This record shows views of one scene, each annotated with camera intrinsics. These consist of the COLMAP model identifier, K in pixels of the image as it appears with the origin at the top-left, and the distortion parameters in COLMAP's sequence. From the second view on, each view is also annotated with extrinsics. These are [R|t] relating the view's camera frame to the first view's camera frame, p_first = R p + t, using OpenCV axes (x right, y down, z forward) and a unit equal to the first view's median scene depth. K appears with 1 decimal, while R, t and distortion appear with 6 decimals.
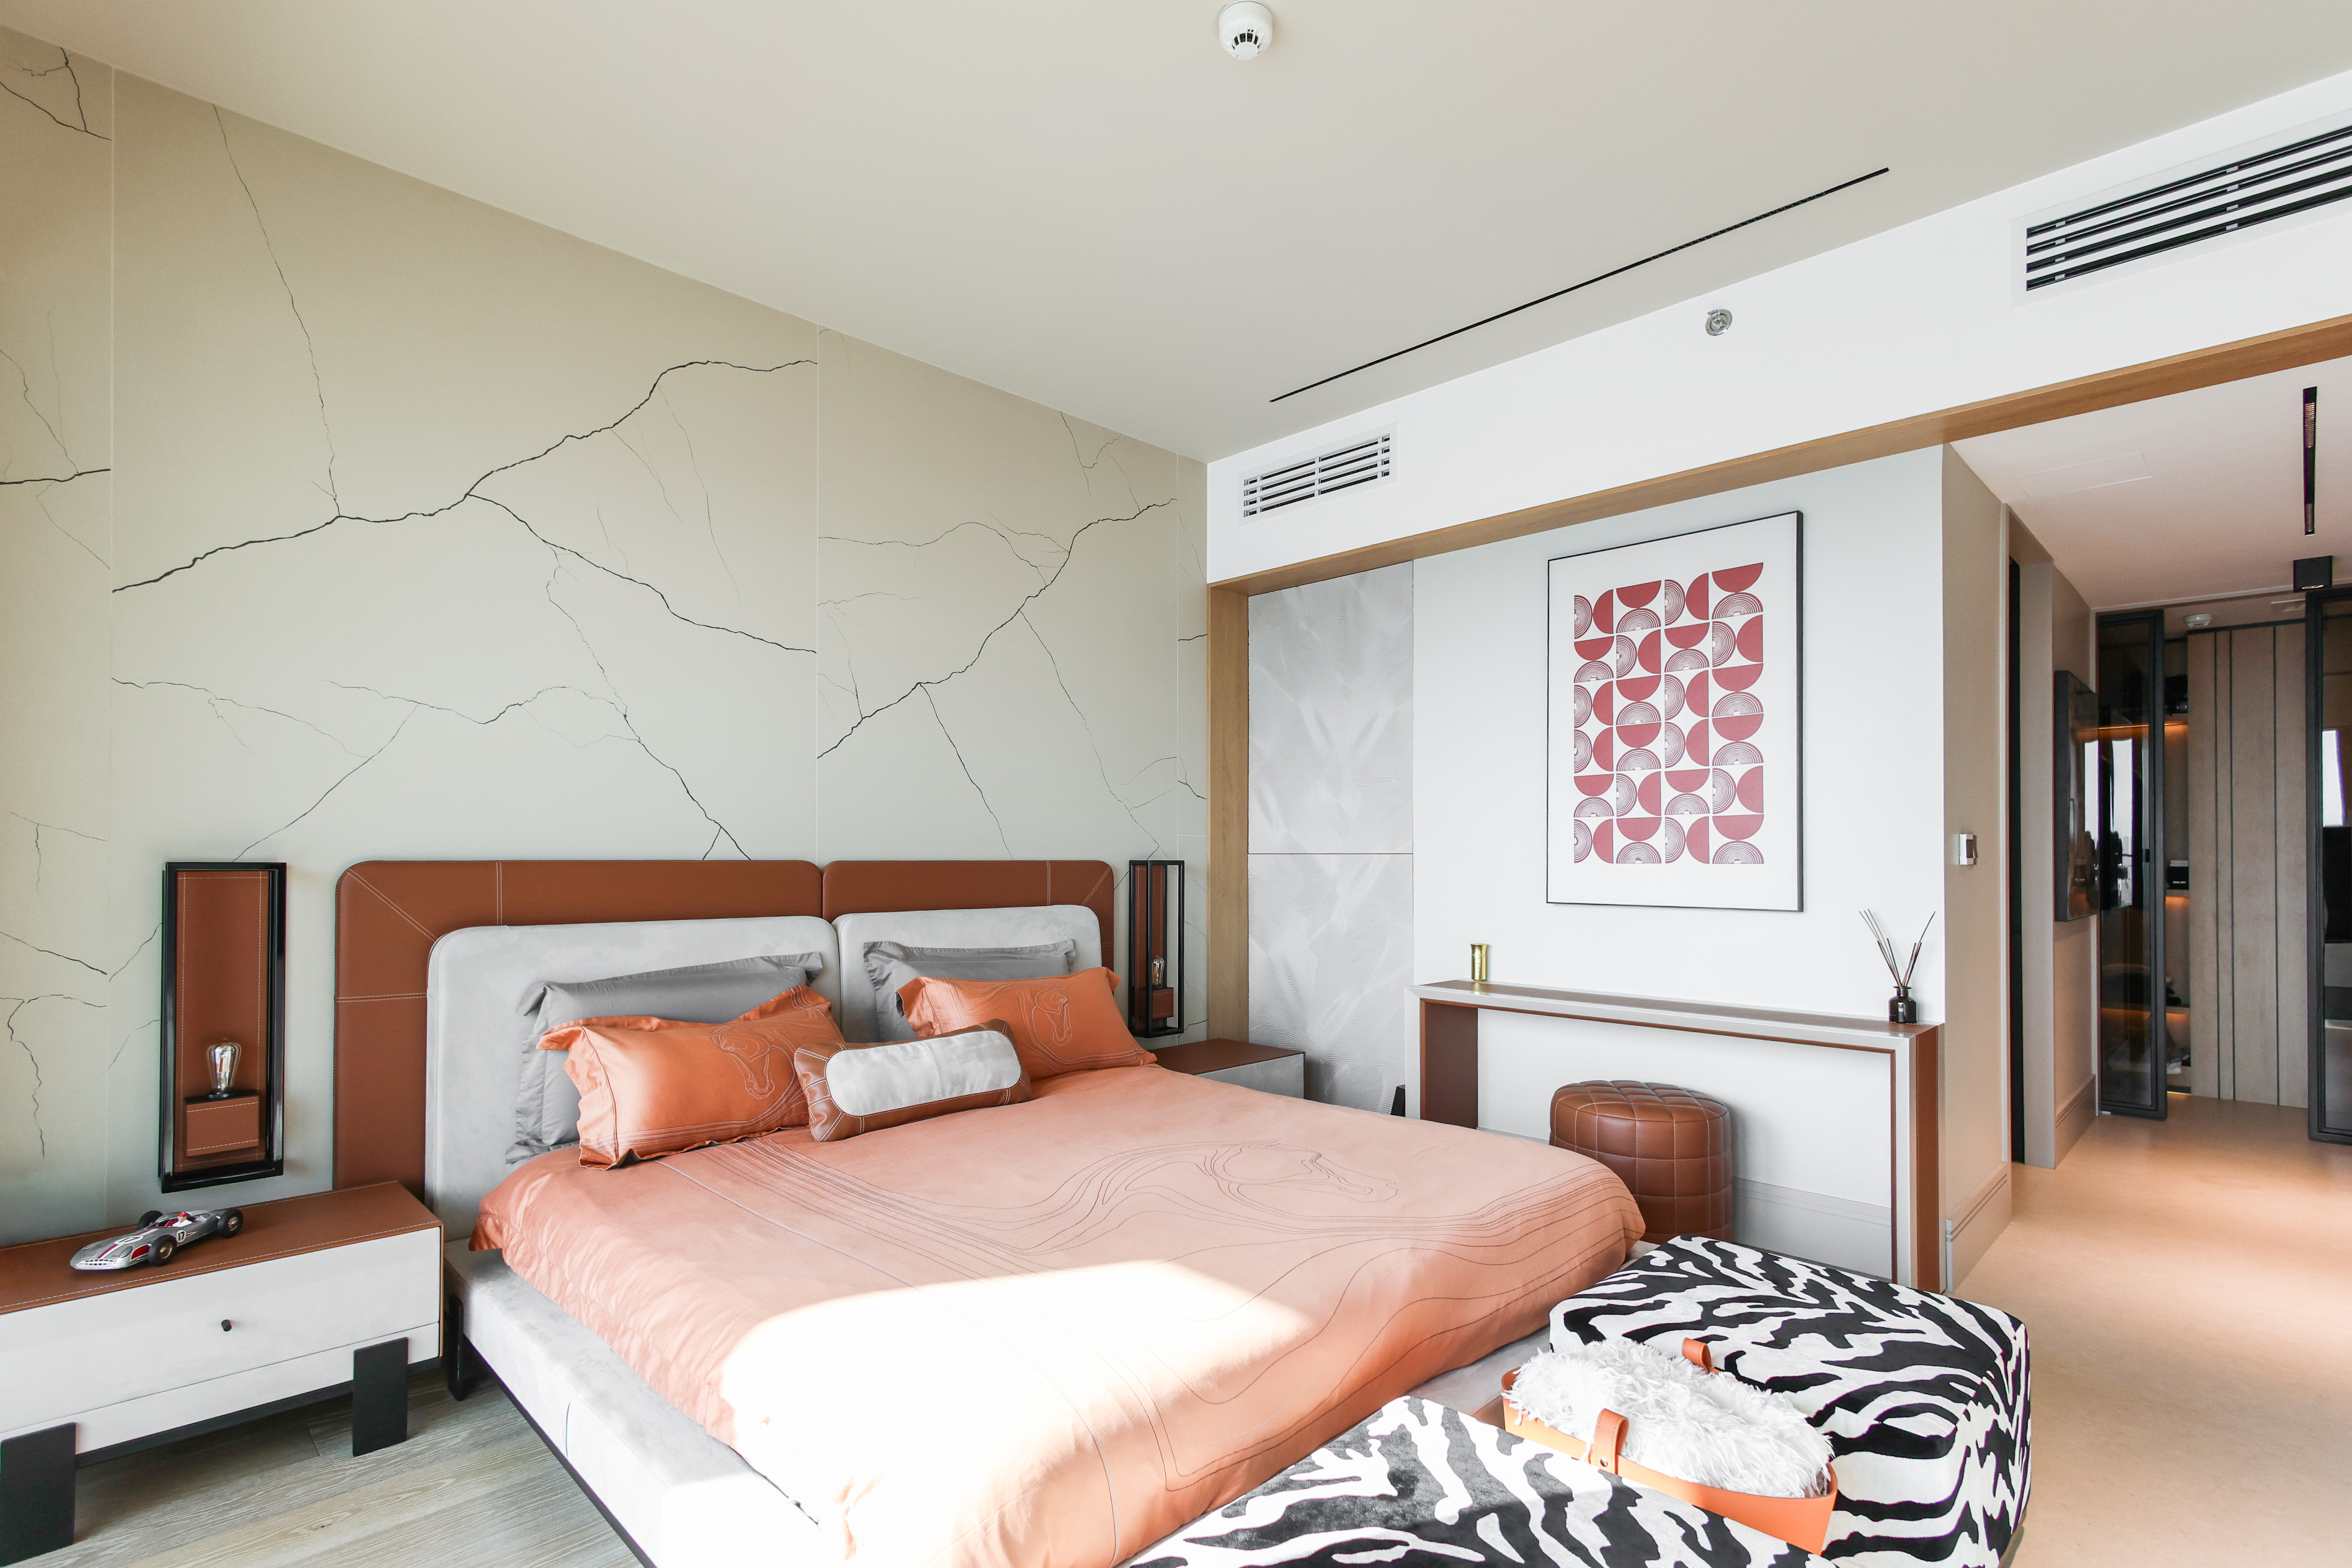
lens RADIAL K [[1105.4, 0, 1177.9], [0, 1105.4, 852.6], [0, 0, 1]] dist [0.003124, 0.000282]
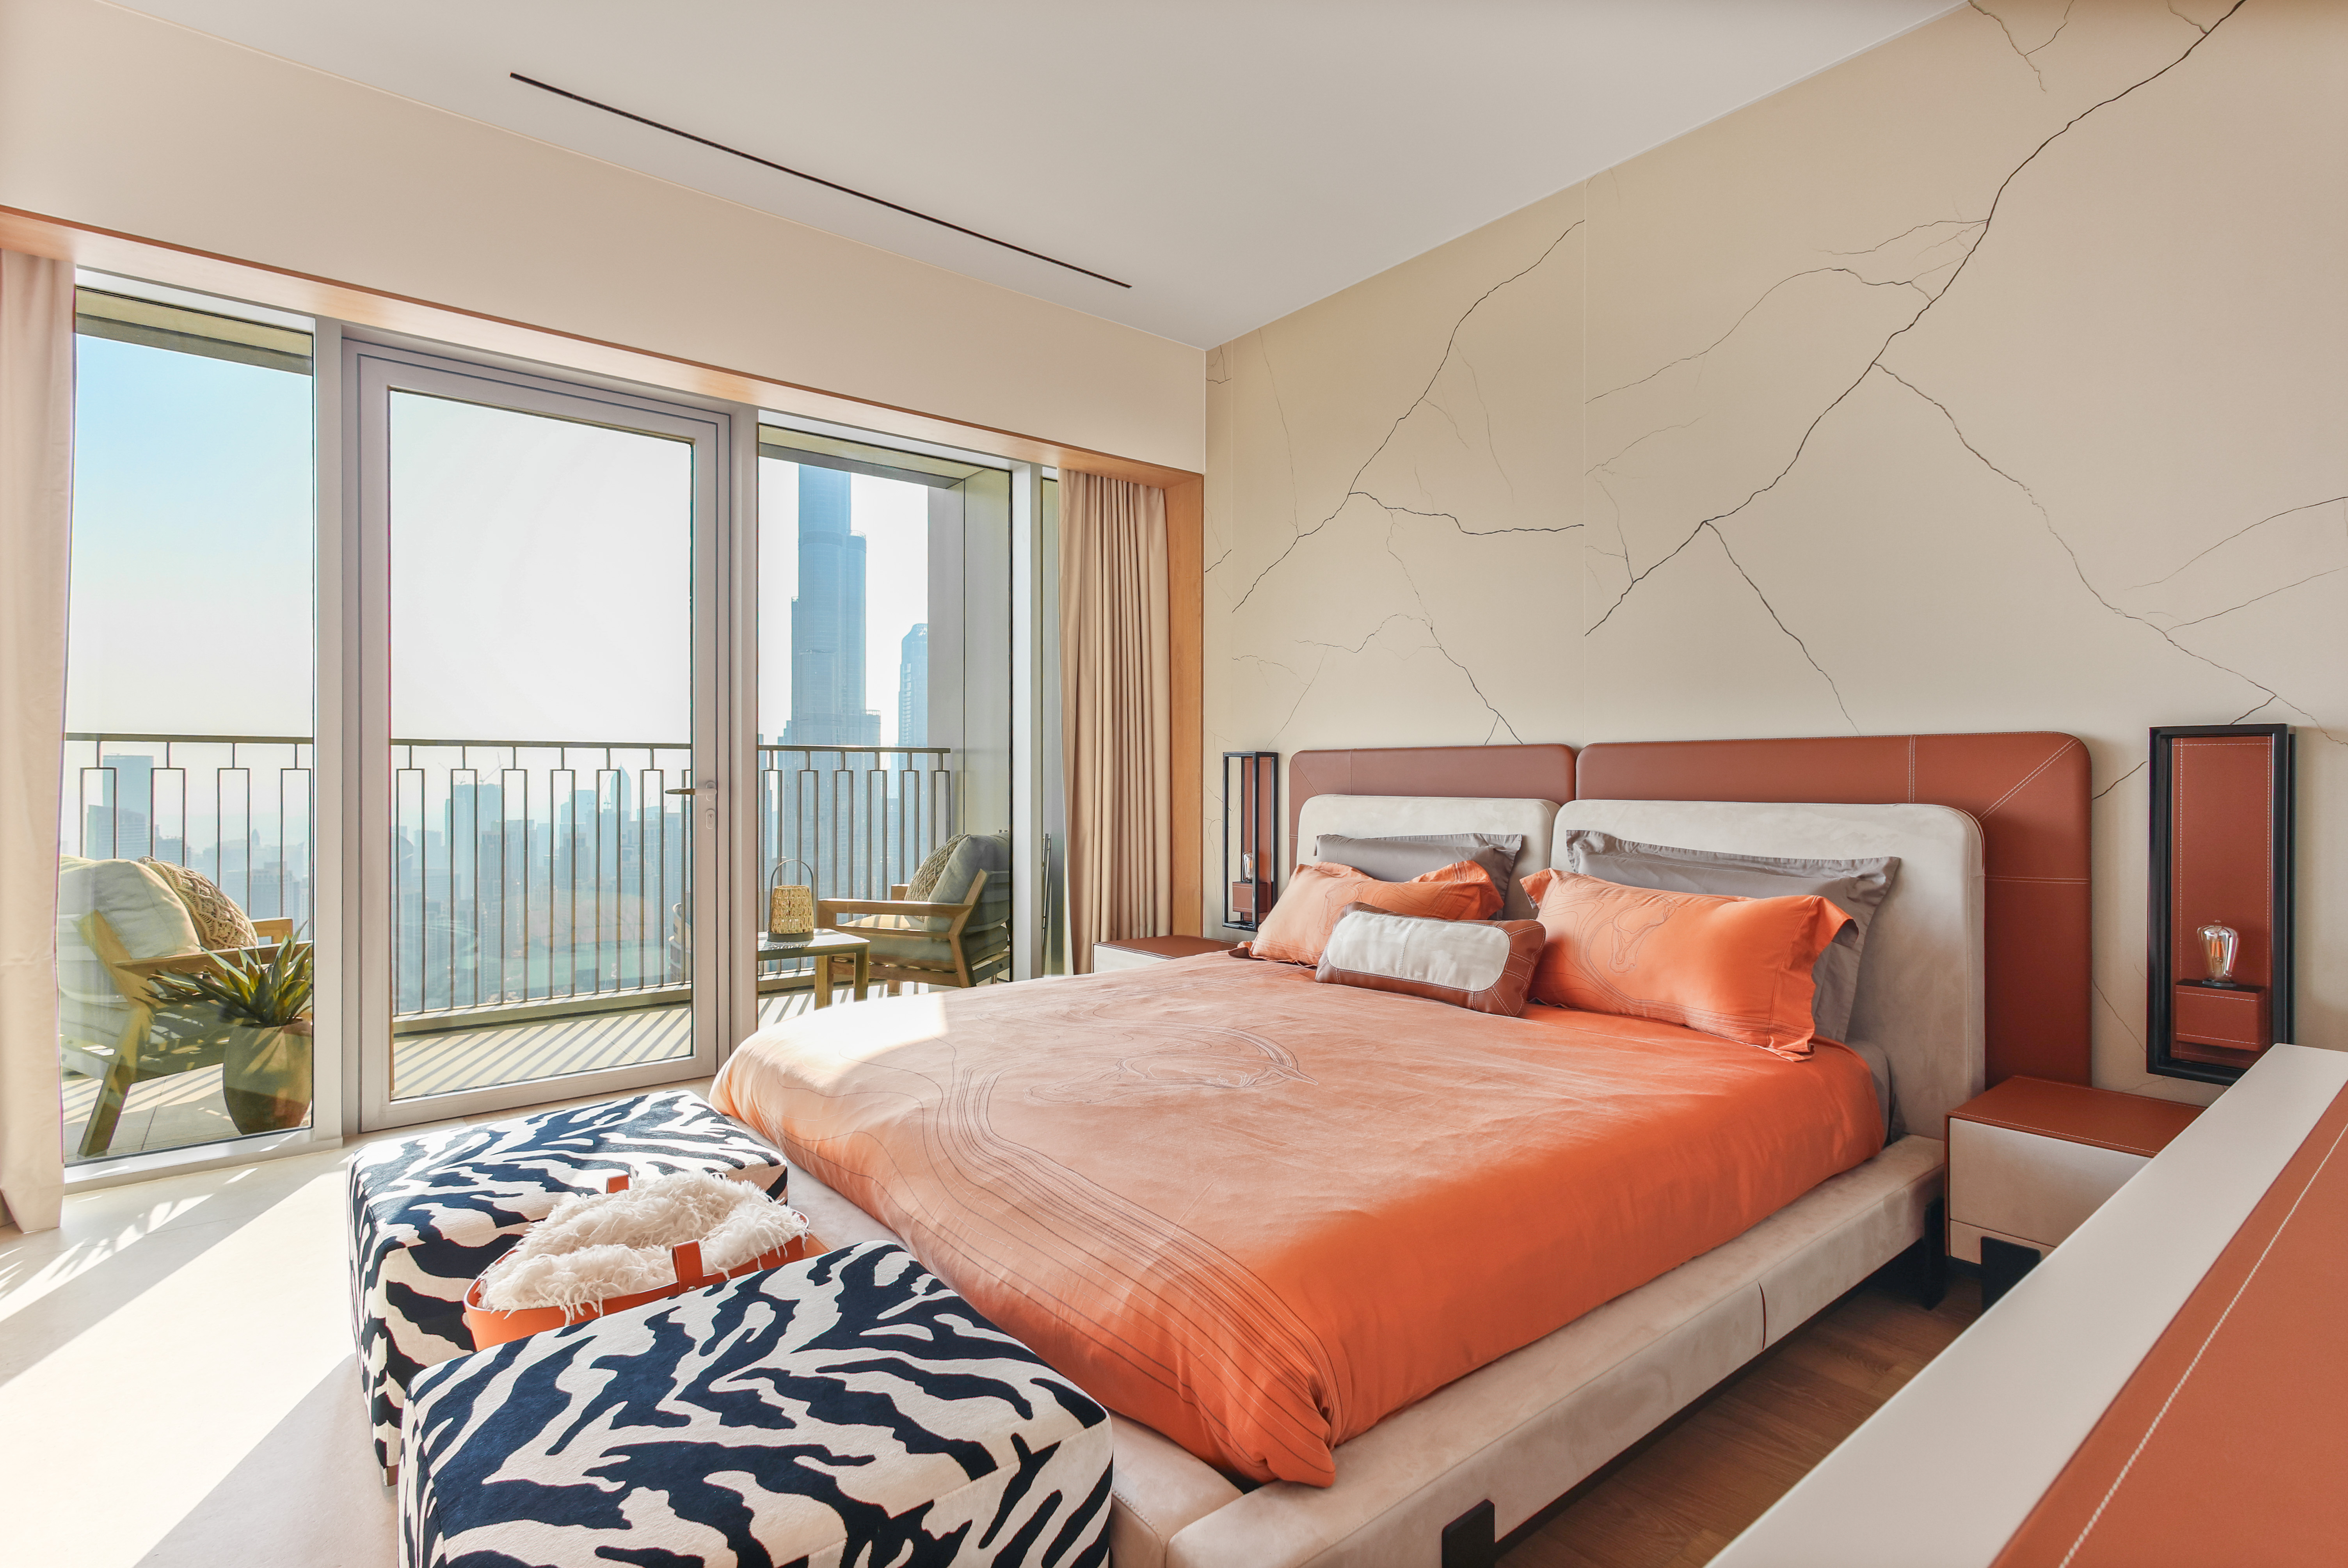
lens RADIAL K [[1103.4, 0, 1175.0], [0, 1103.4, 783.9], [0, 0, 1]] dist [0.003124, 0.000282]
pose [[-0.095781, 0.004118, -0.995394, 0.653235], [0.005090, 0.999980, 0.003647, 0.036777], [0.995389, -0.004717, -0.095800, 0.737750]]
